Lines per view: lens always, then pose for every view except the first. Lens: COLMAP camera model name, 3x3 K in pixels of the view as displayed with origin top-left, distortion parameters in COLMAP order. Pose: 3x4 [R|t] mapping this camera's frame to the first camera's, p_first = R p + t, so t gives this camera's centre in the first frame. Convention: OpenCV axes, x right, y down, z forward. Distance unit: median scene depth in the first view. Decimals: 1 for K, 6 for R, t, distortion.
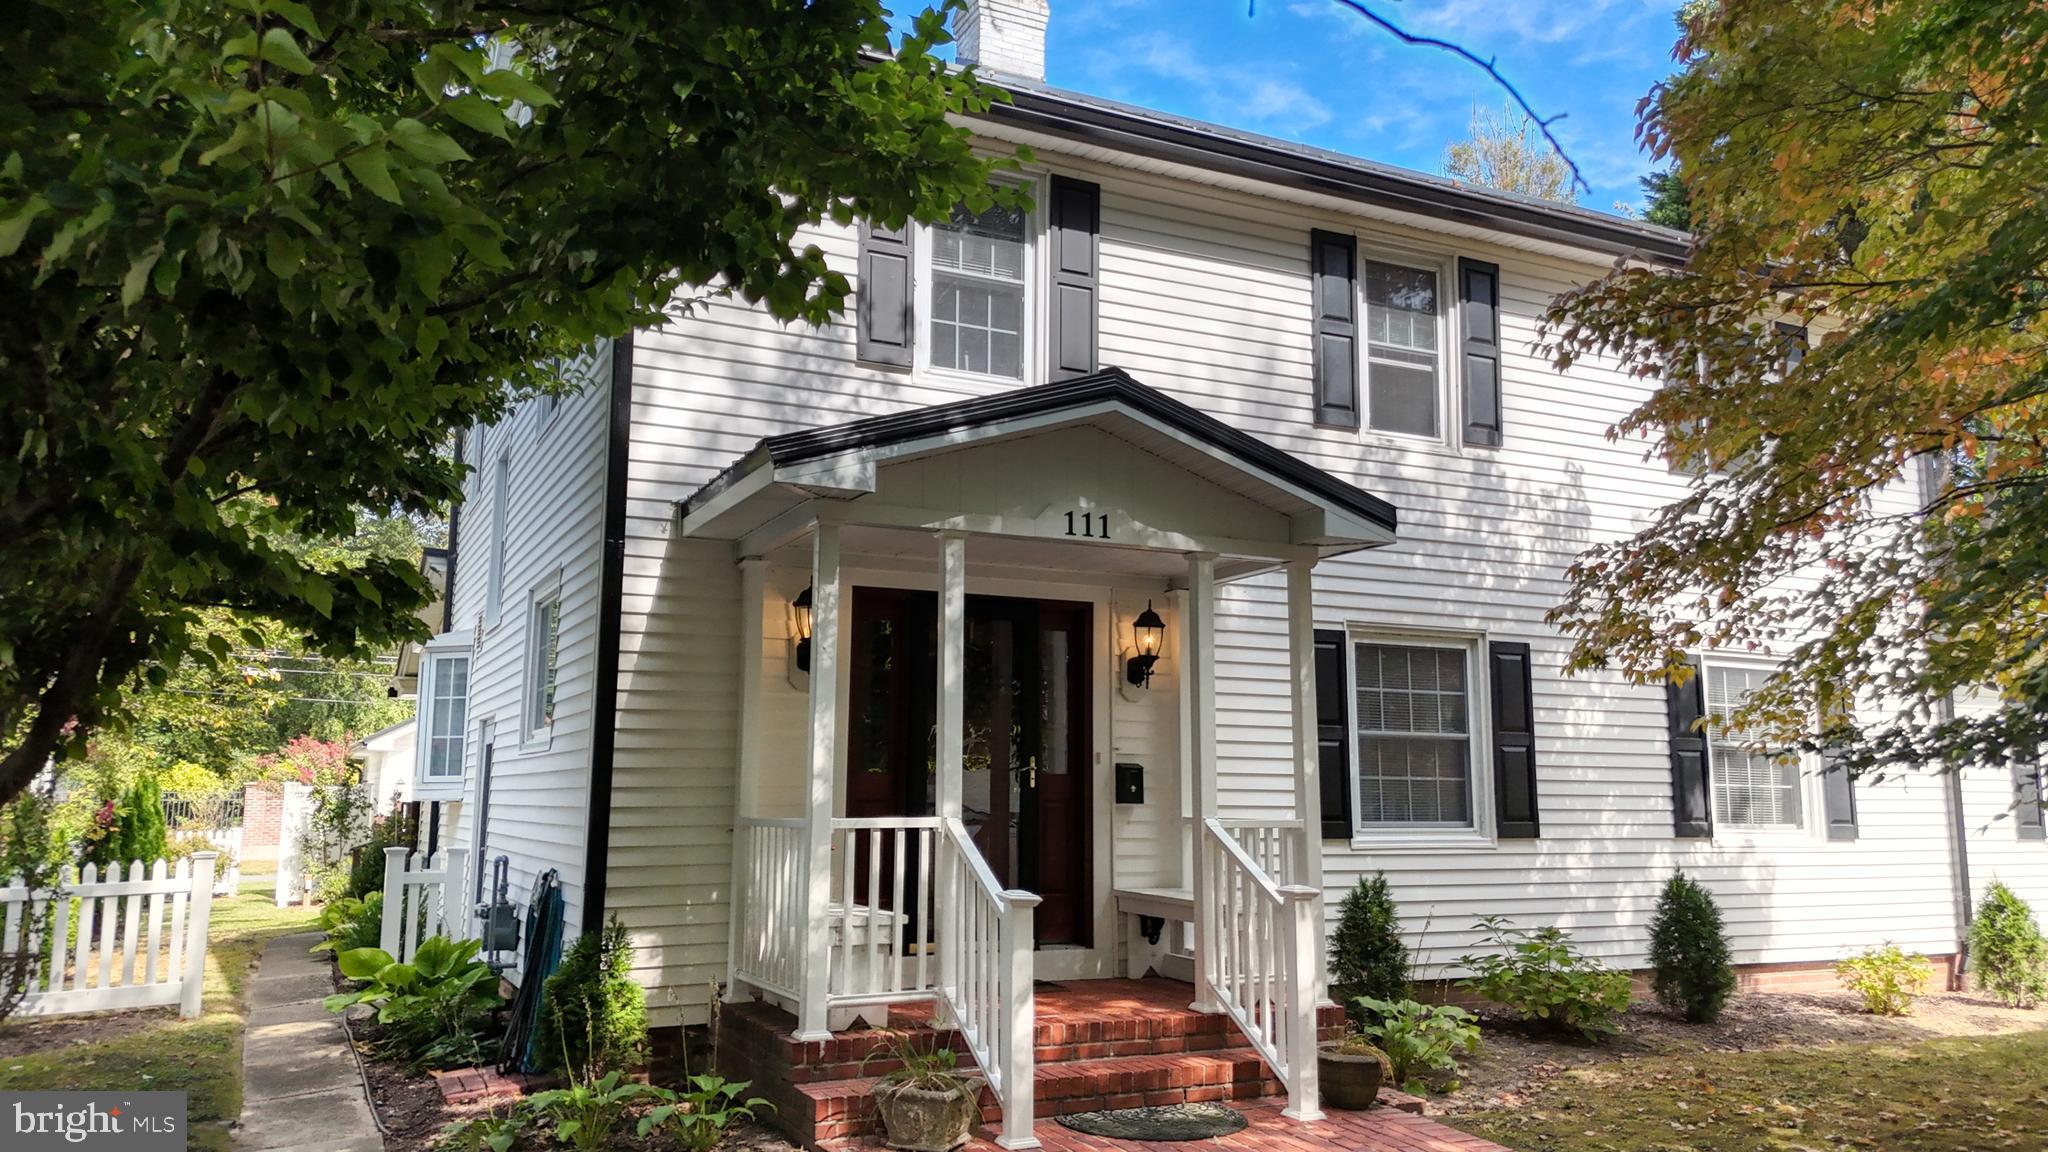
lens RADIAL K [[1526.3, 0, 1024.0], [0, 1526.3, 576.0], [0, 0, 1]] dist [0.058236, -0.072349]
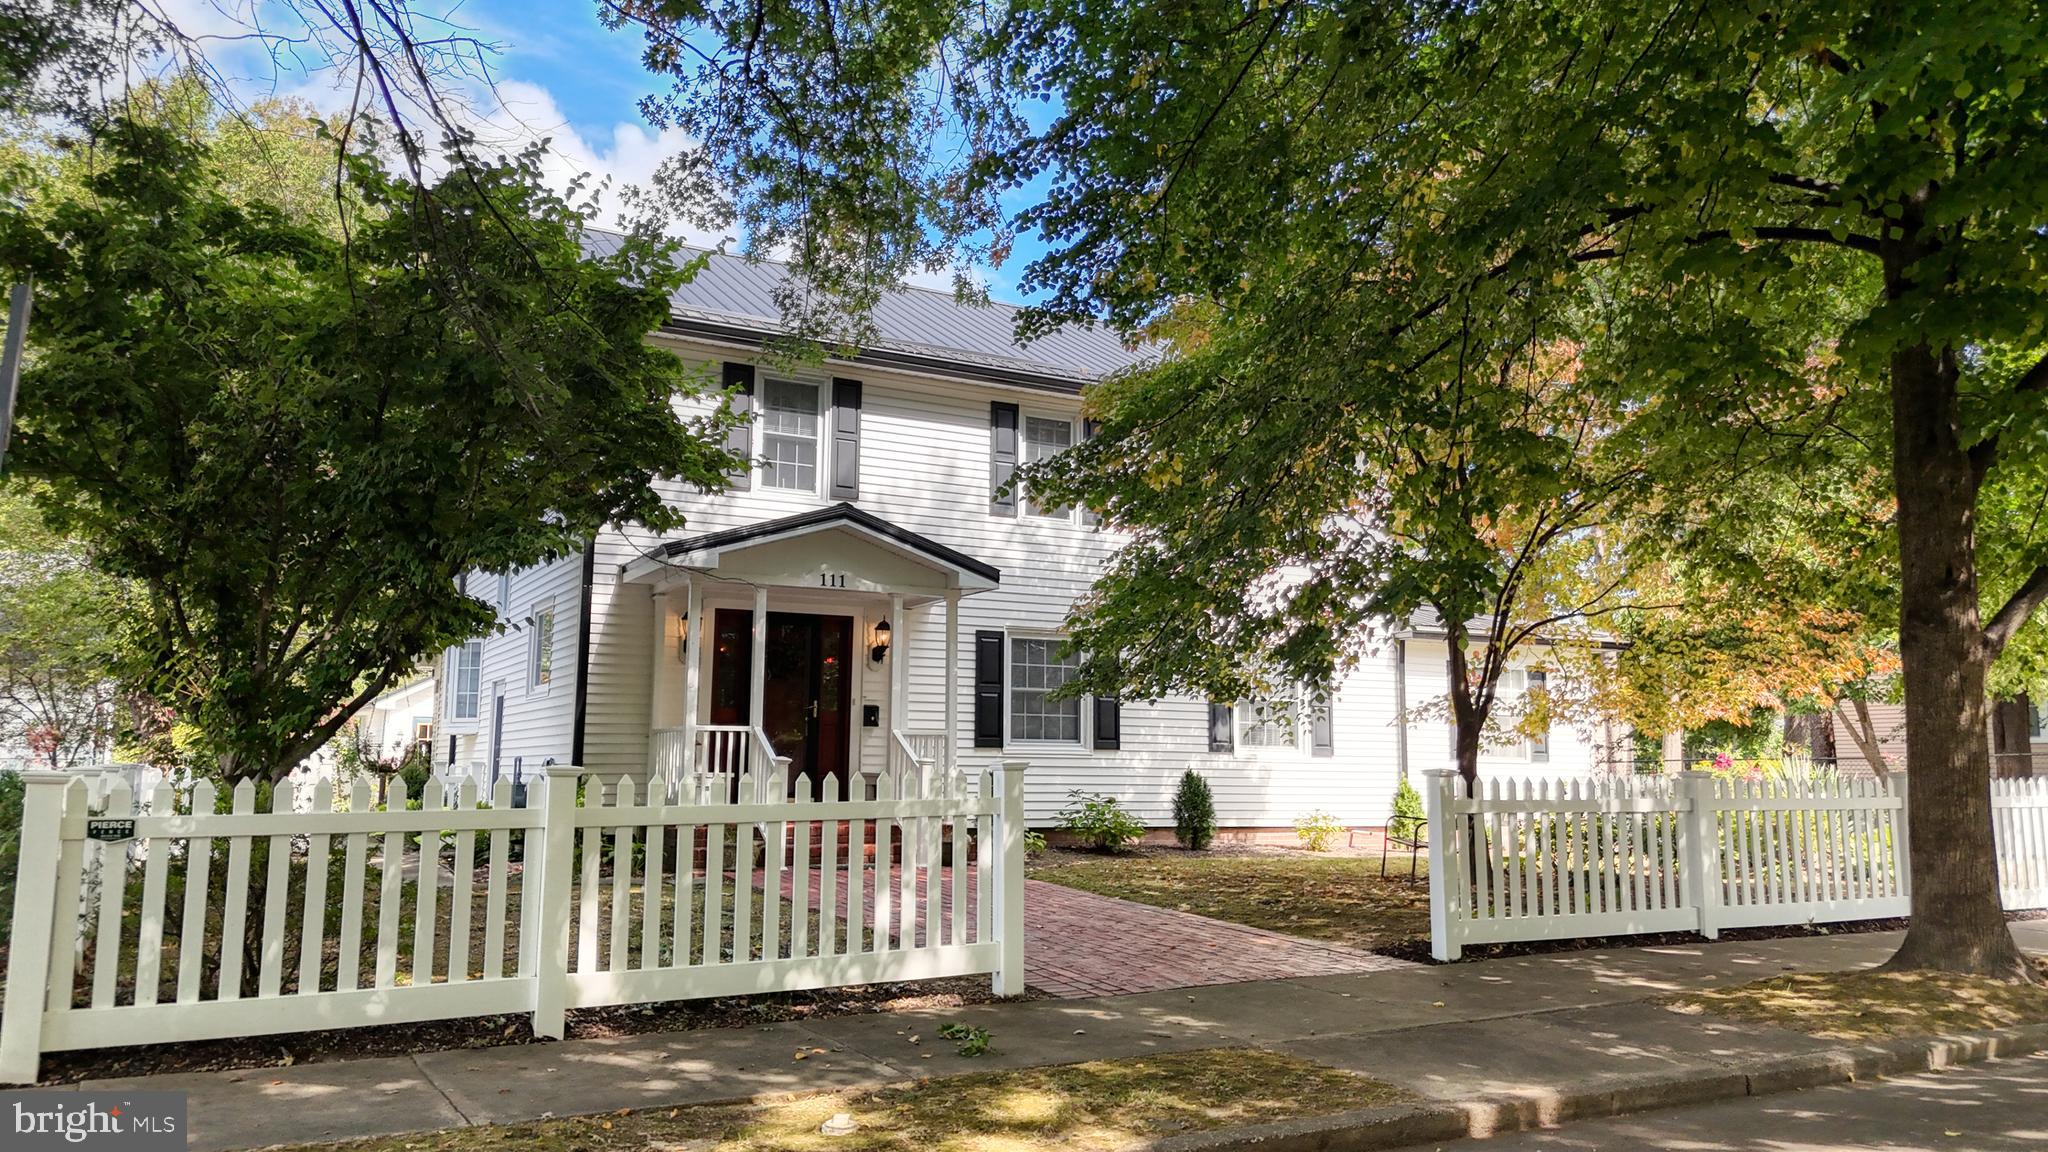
lens RADIAL K [[1526.3, 0, 1024.0], [0, 1526.3, 576.0], [0, 0, 1]] dist [0.058236, -0.072349]
pose [[0.999611, 0.004139, 0.027582, 0.200203], [-0.004365, 0.999957, 0.008166, -0.046765], [-0.027547, -0.008283, 0.999586, -0.828304]]
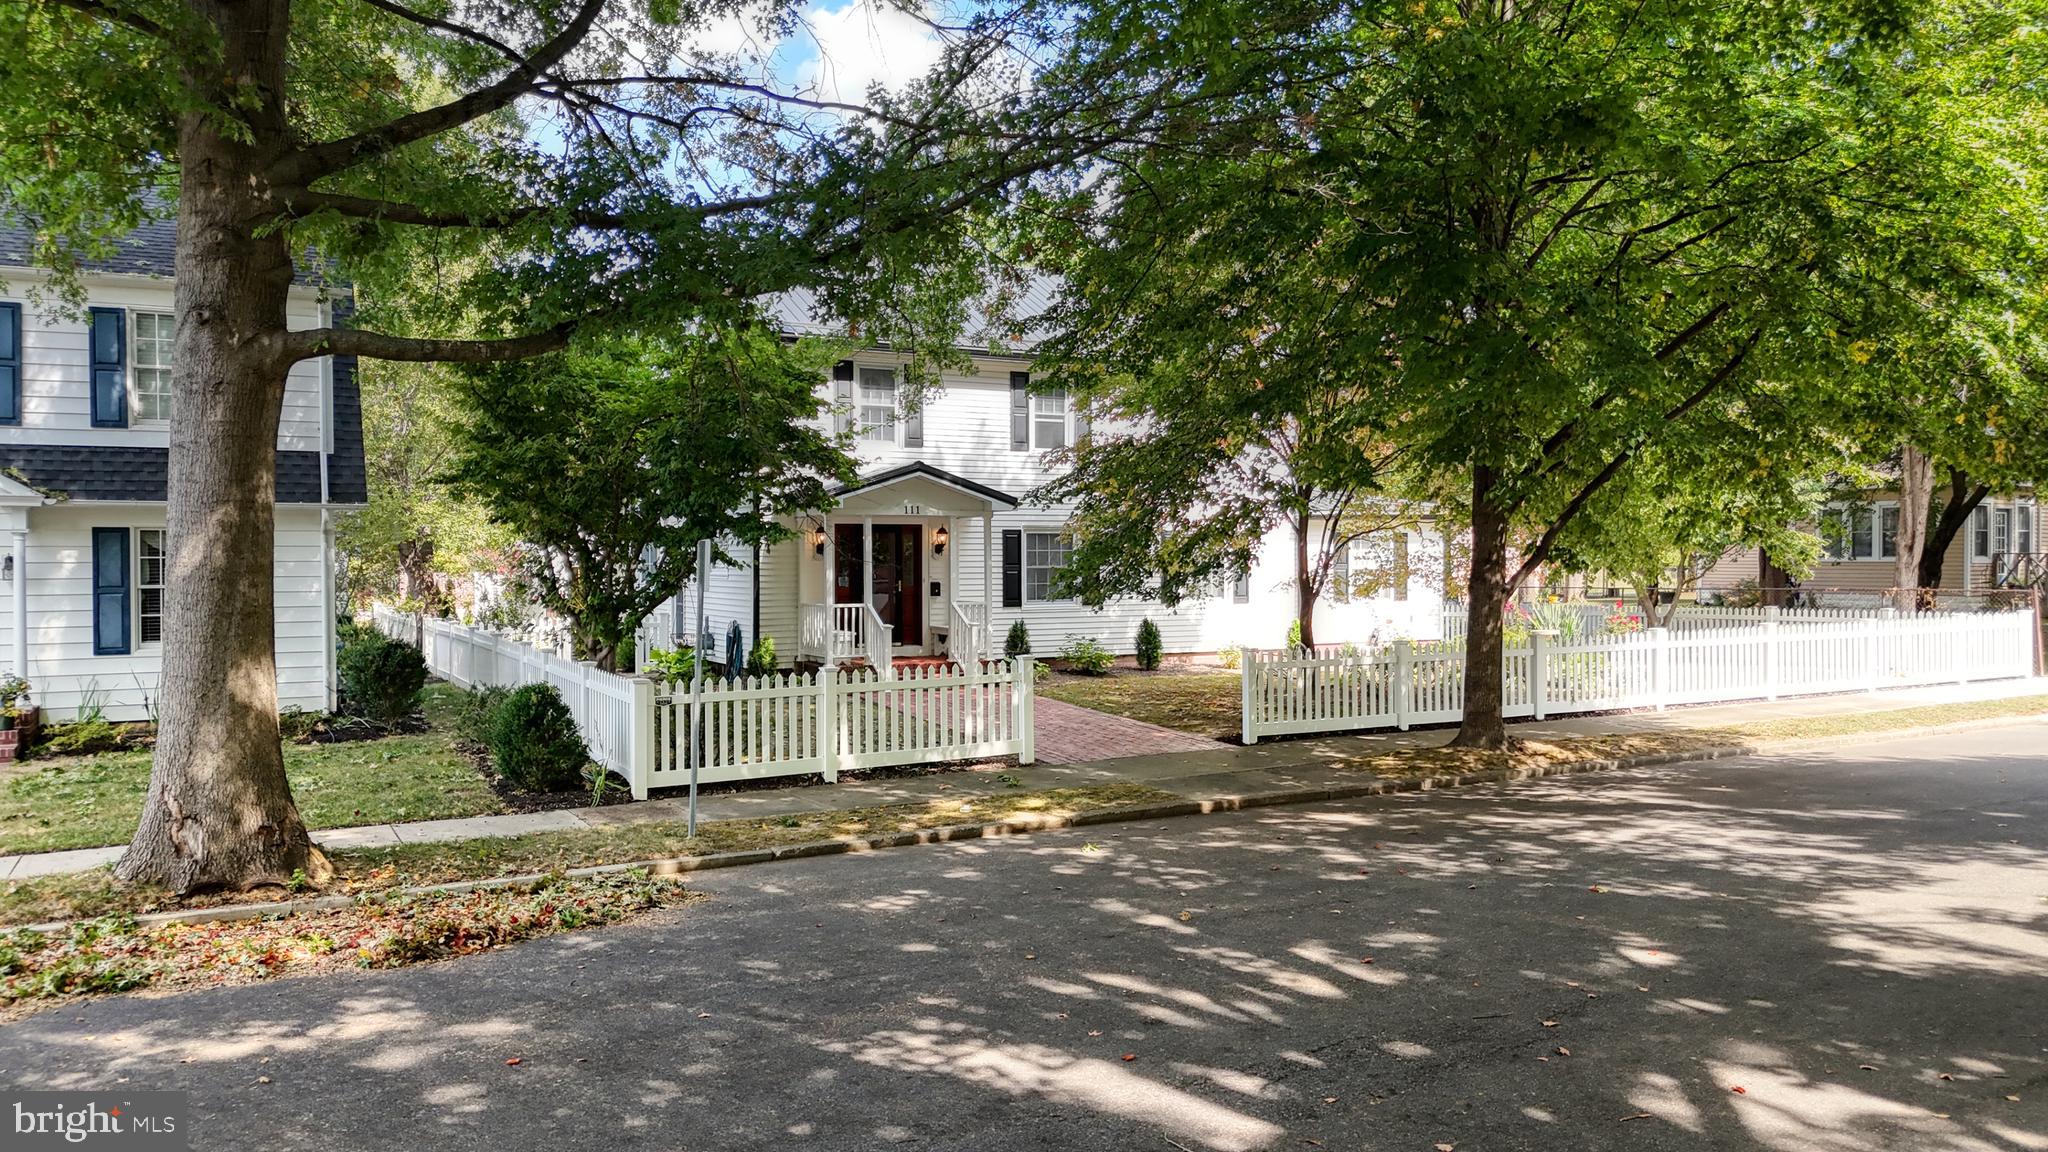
lens RADIAL K [[1504.5, 0, 1060.2], [0, 1504.5, 597.4], [0, 0, 1]] dist [0.056967, -0.002918]
pose [[0.999115, -0.008216, 0.041251, 0.183244], [0.001361, 0.986539, 0.163522, -0.300546], [-0.042039, -0.163321, 0.985677, -1.735550]]
